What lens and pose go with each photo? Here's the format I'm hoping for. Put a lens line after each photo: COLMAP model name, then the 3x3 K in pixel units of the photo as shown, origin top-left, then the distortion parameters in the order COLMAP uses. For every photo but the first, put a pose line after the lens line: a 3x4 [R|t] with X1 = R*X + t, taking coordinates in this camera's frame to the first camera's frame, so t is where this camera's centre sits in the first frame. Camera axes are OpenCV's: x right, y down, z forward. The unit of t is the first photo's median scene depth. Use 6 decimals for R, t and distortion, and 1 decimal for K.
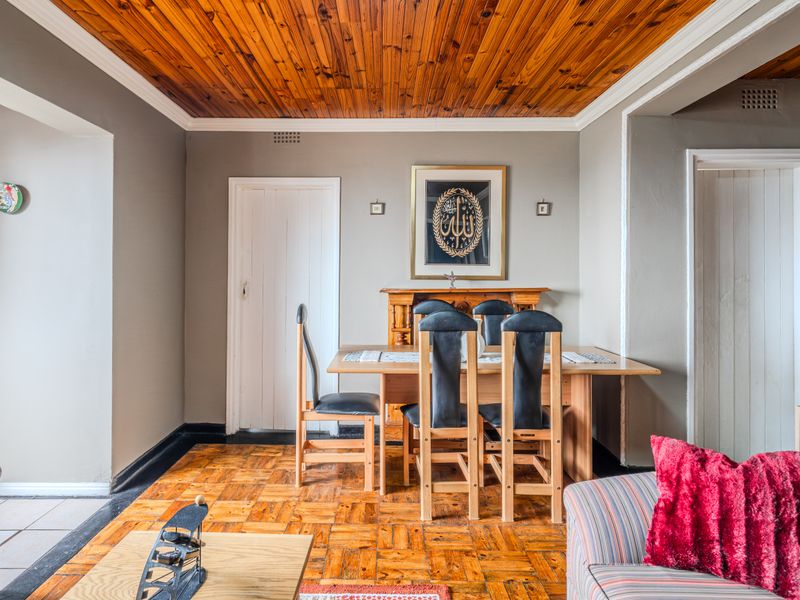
lens RADIAL K [[489.8, 0, 369.4], [0, 489.8, 271.2], [0, 0, 1]] dist [0.004614, 0.000849]
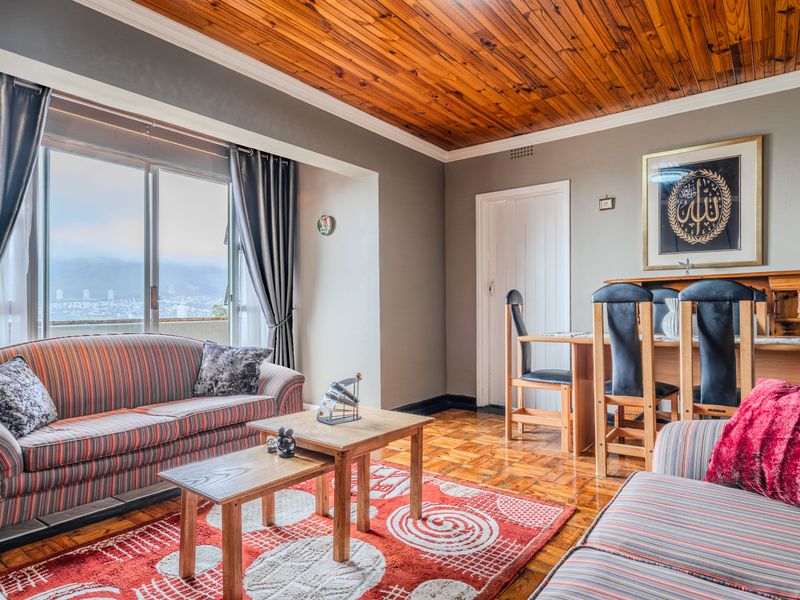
lens RADIAL K [[479.8, 0, 399.2], [0, 479.8, 307.9], [0, 0, 1]] dist [0.002053, 0.004817]
pose [[0.815170, -0.010808, -0.579122, 0.271274], [0.016515, 0.999853, 0.004587, 0.088740], [0.578987, -0.013303, 0.815228, -0.091258]]
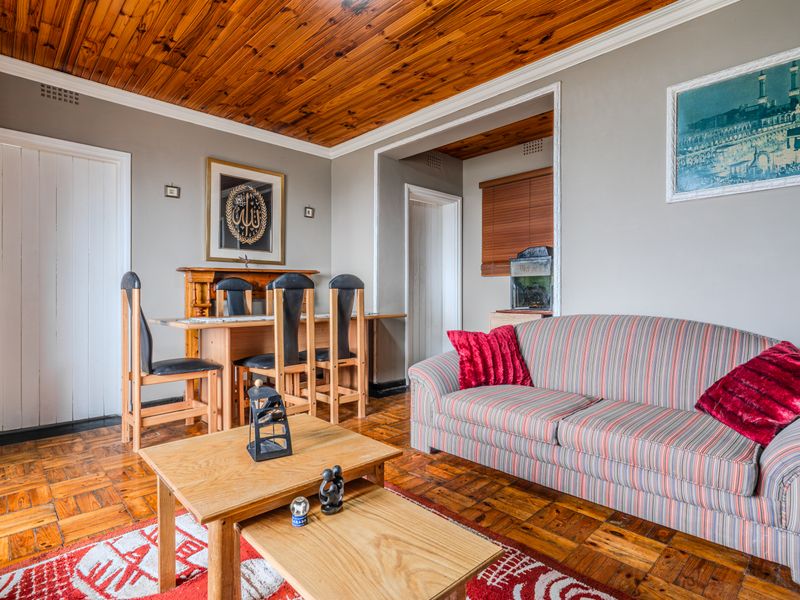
lens RADIAL K [[423.8, 0, 399.0], [0, 423.8, 296.5], [0, 0, 1]] dist [0.004452, 0.003080]
pose [[0.708717, -0.009734, 0.705426, -0.316597], [-0.001879, 0.999875, 0.015684, 0.091116], [-0.705491, -0.012441, 0.708610, 0.012438]]
